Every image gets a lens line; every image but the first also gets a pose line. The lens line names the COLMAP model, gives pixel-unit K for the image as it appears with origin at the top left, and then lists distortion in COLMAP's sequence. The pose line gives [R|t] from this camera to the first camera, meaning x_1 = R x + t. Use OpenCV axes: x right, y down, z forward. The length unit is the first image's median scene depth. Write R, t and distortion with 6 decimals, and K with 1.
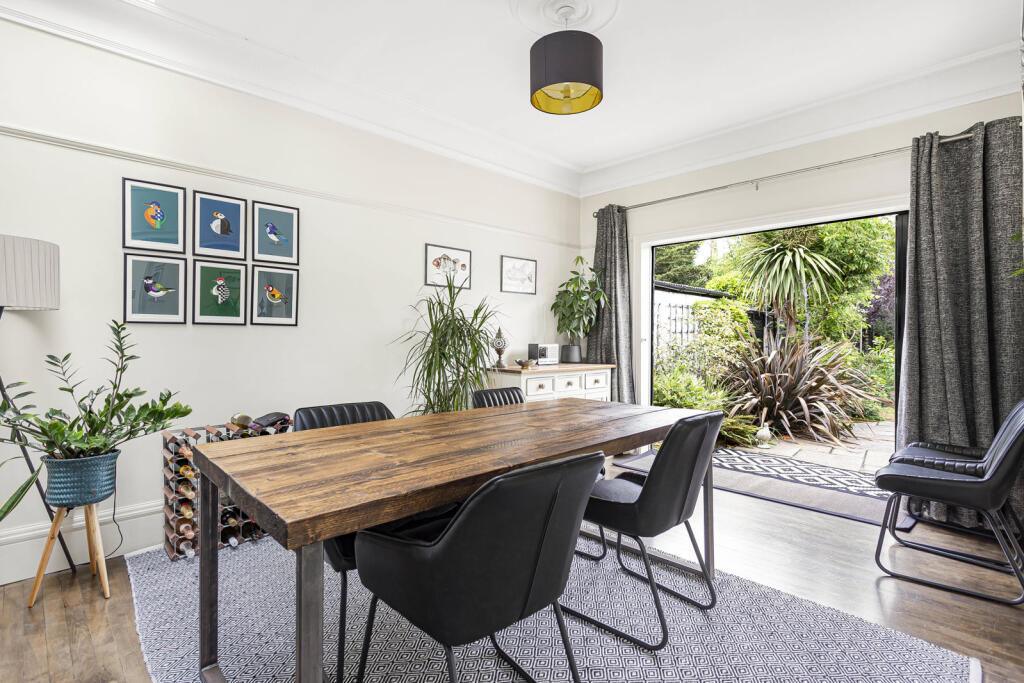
lens RADIAL K [[500.3, 0, 511.3], [0, 500.3, 345.8], [0, 0, 1]] dist [-0.000873, 0.000218]
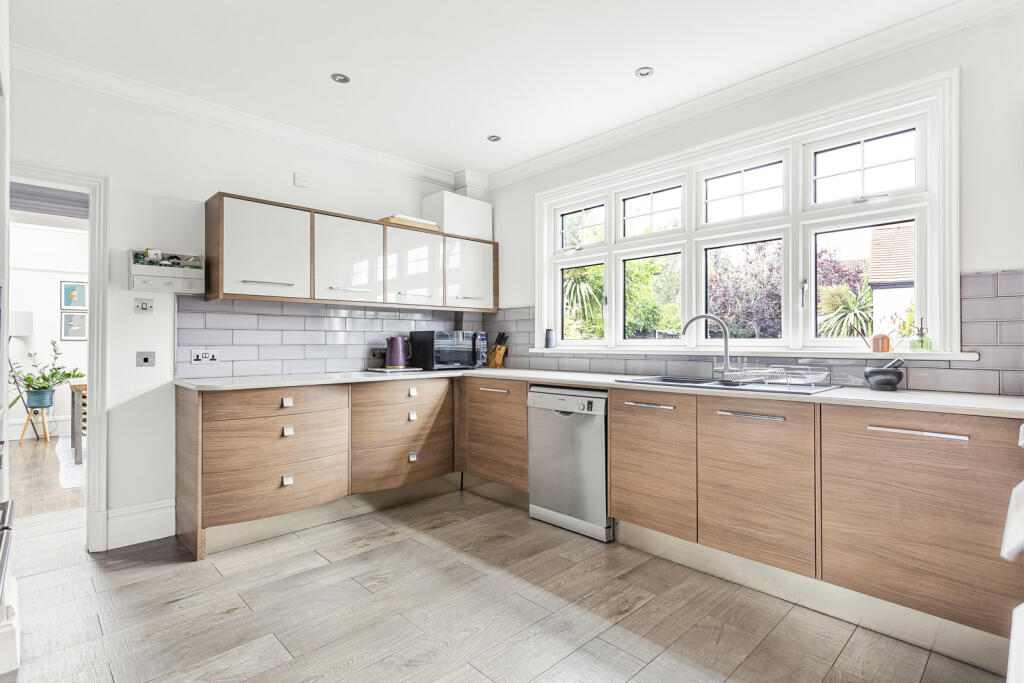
lens RADIAL K [[500.3, 0, 511.0], [0, 500.3, 341.5], [0, 0, 1]] dist [-0.000873, 0.000218]
pose [[0.999987, 0.003023, -0.004192, 1.636765], [-0.003088, 0.999872, -0.015704, -0.008394], [0.004144, 0.015717, 0.999868, -1.632554]]
